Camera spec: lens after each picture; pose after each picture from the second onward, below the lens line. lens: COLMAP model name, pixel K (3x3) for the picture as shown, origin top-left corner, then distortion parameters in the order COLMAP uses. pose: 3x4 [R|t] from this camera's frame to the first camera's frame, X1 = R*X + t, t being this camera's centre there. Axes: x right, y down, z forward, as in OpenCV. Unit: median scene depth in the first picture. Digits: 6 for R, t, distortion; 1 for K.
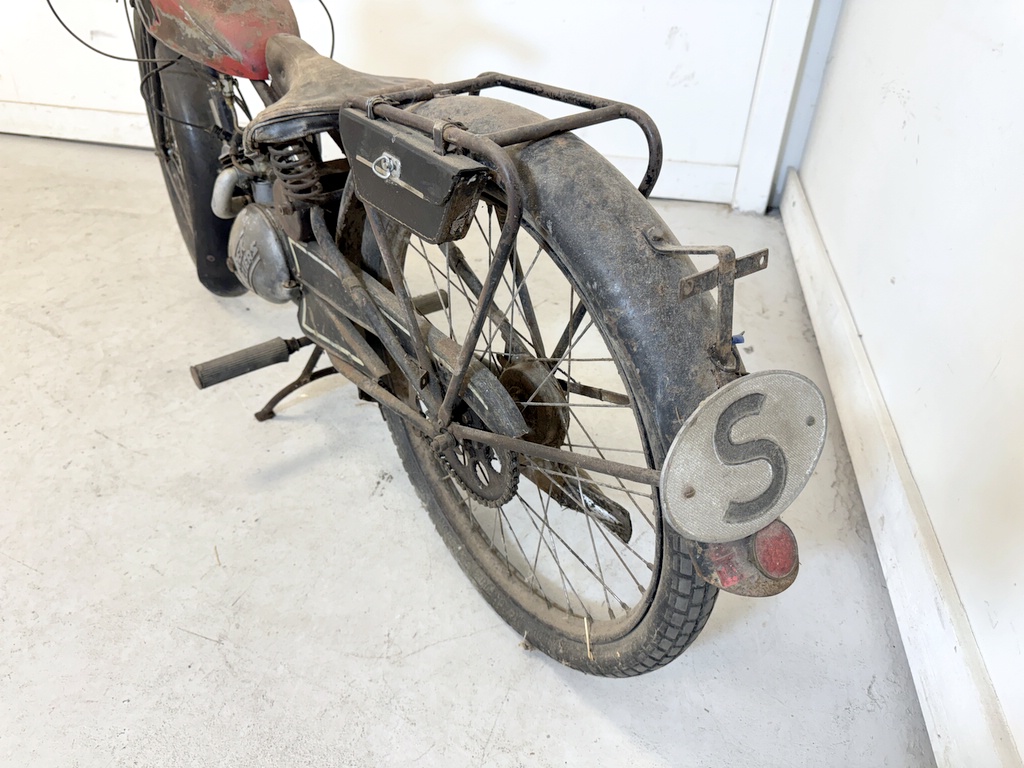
lens RADIAL K [[738.2, 0, 512.1], [0, 738.2, 391.9], [0, 0, 1]] dist [0.002371, -0.023369]
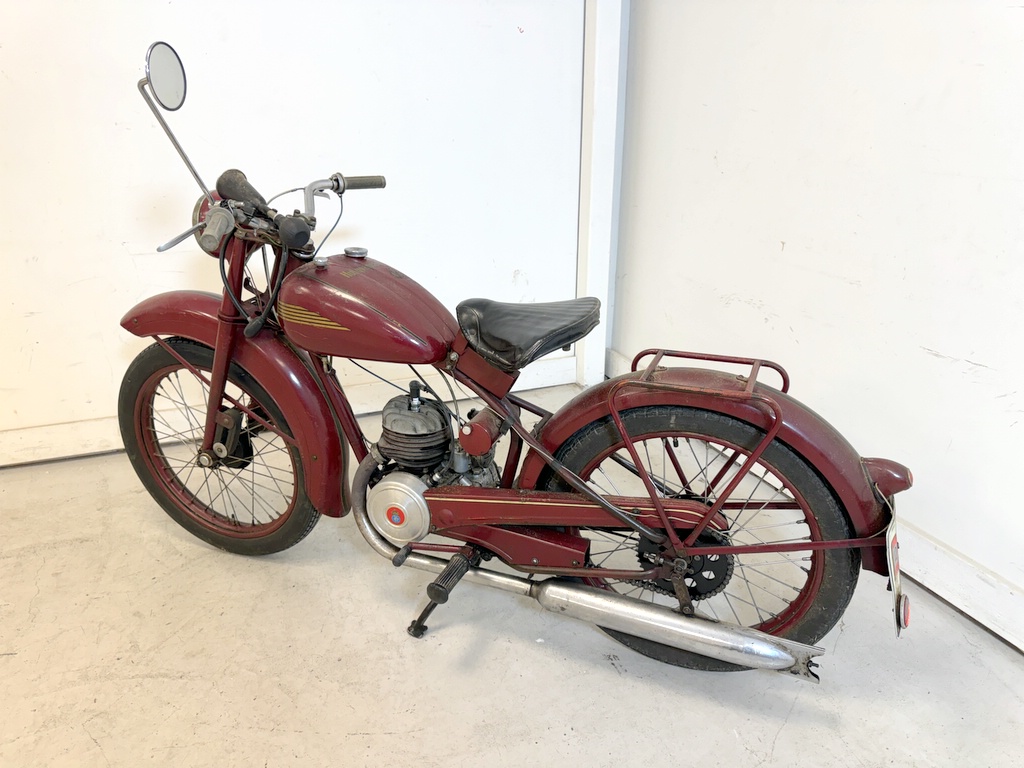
lens RADIAL K [[738.2, 0, 511.0], [0, 738.2, 384.0], [0, 0, 1]] dist [0.002371, -0.023369]
pose [[0.843725, -0.223709, 0.487937, -0.926266], [0.331508, 0.932106, -0.145882, -0.216032], [-0.422174, 0.284839, 0.860602, -0.158310]]
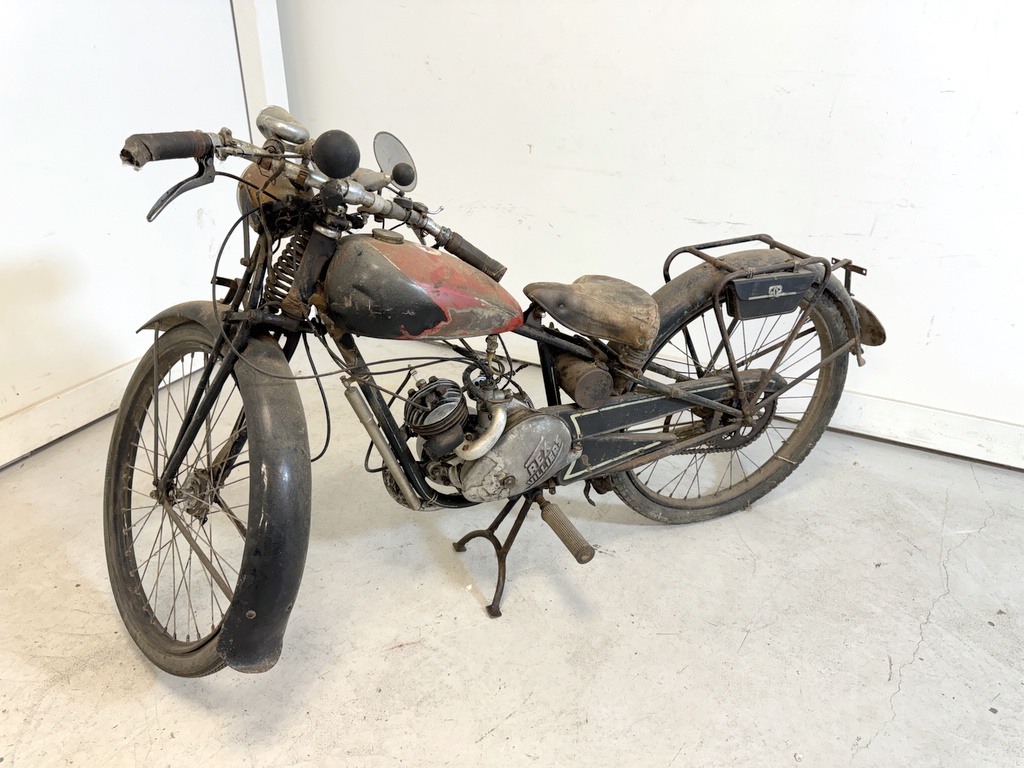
lens RADIAL K [[738.2, 0, 513.0], [0, 738.2, 390.0], [0, 0, 1]] dist [0.002371, -0.023369]
pose [[0.247609, -0.466514, 0.849149, -1.370758], [0.542987, 0.792684, 0.277159, -0.642306], [-0.802406, 0.392450, 0.449586, 0.444936]]
